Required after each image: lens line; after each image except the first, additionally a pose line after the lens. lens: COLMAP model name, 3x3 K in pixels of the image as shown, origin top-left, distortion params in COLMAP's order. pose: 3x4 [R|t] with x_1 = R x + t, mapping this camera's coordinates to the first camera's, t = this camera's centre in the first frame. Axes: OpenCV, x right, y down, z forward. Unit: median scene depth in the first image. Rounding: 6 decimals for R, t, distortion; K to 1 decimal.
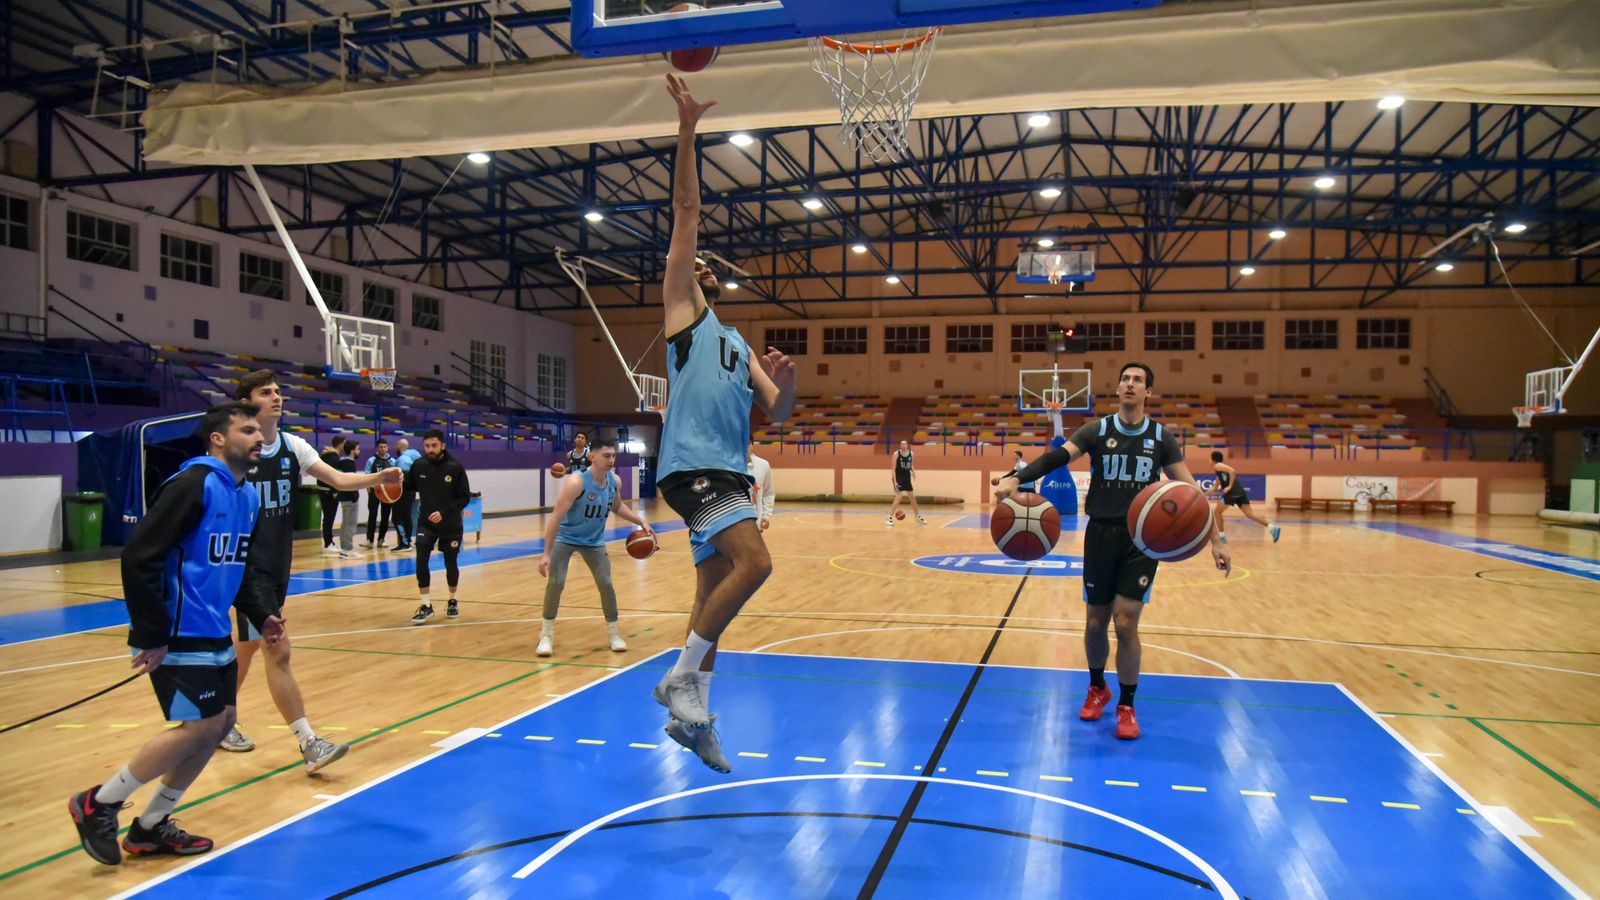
lens RADIAL K [[1082.1, 0, 798.3], [0, 1082.1, 503.0], [0, 0, 1]] dist [-0.051217, 0.019050]
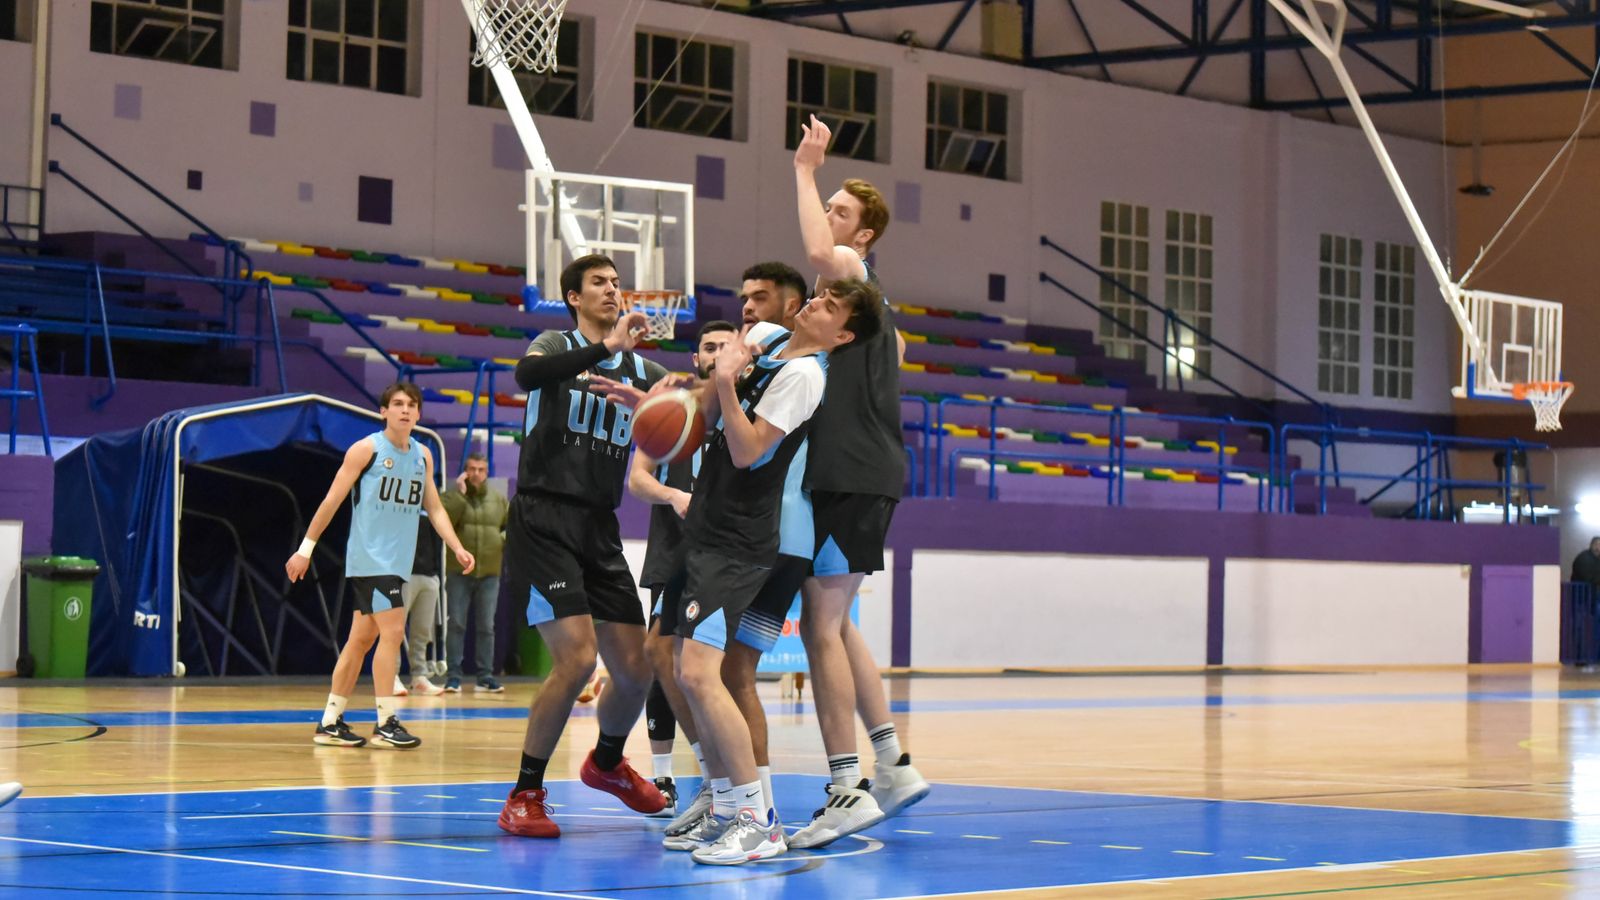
lens RADIAL K [[4009.7, 0, 800.0], [0, 4009.7, 450.0], [0, 0, 1]] dist [-0.114562, -0.222055]
pose [[0.895979, -0.002845, -0.444087, 0.289275], [-0.032176, 0.996936, -0.071303, 0.039870], [0.442929, 0.078175, 0.893142, -0.315866]]
